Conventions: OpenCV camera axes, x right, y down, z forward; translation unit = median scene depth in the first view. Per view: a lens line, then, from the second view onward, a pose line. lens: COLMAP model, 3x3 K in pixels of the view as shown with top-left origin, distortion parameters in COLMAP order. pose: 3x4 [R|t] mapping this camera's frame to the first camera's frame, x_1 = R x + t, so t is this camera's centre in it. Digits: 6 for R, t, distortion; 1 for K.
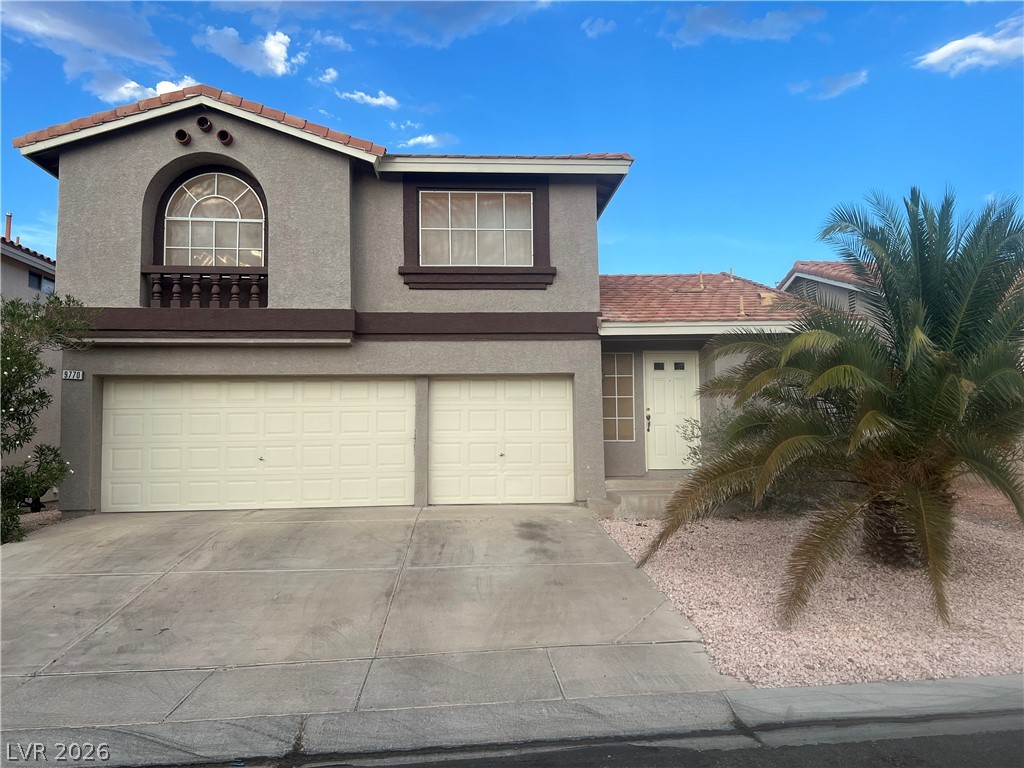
lens RADIAL K [[771.7, 0, 513.8], [0, 771.7, 384.4], [0, 0, 1]] dist [0.022730, -0.006909]
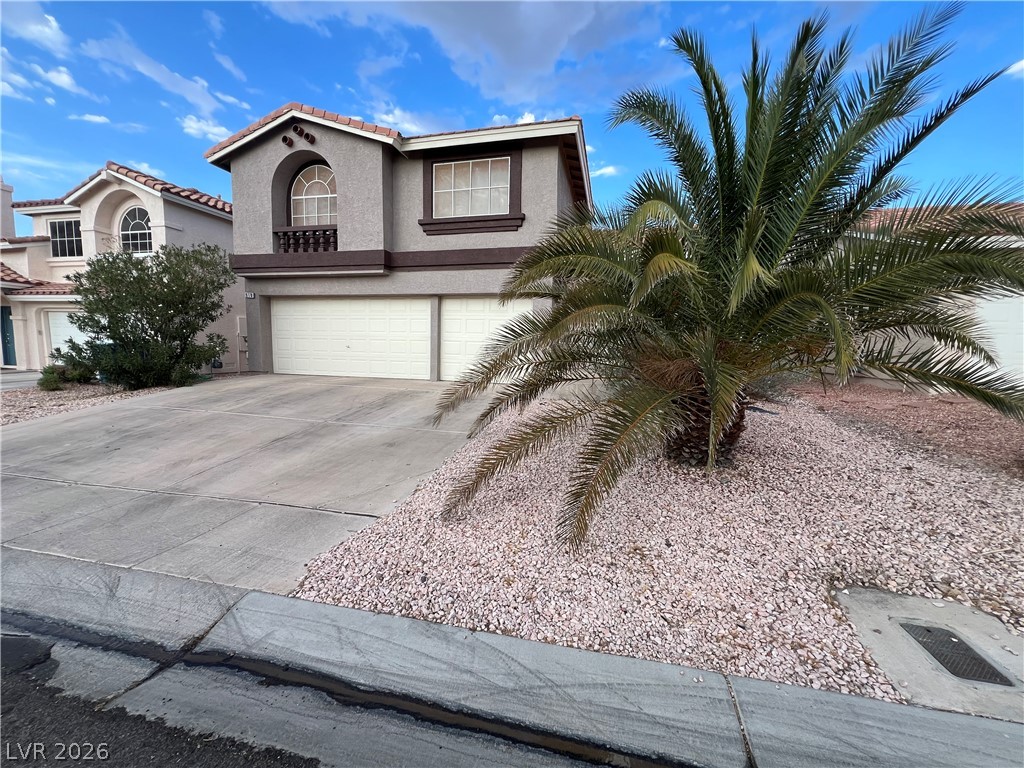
lens RADIAL K [[411.1, 0, 512.3], [0, 411.1, 382.7], [0, 0, 1]] dist [0.001433, 0.000245]
pose [[0.947222, 0.058460, -0.315204, 0.296508], [-0.007136, 0.986834, 0.161579, 0.027977], [0.320499, -0.150802, 0.935168, 0.284192]]
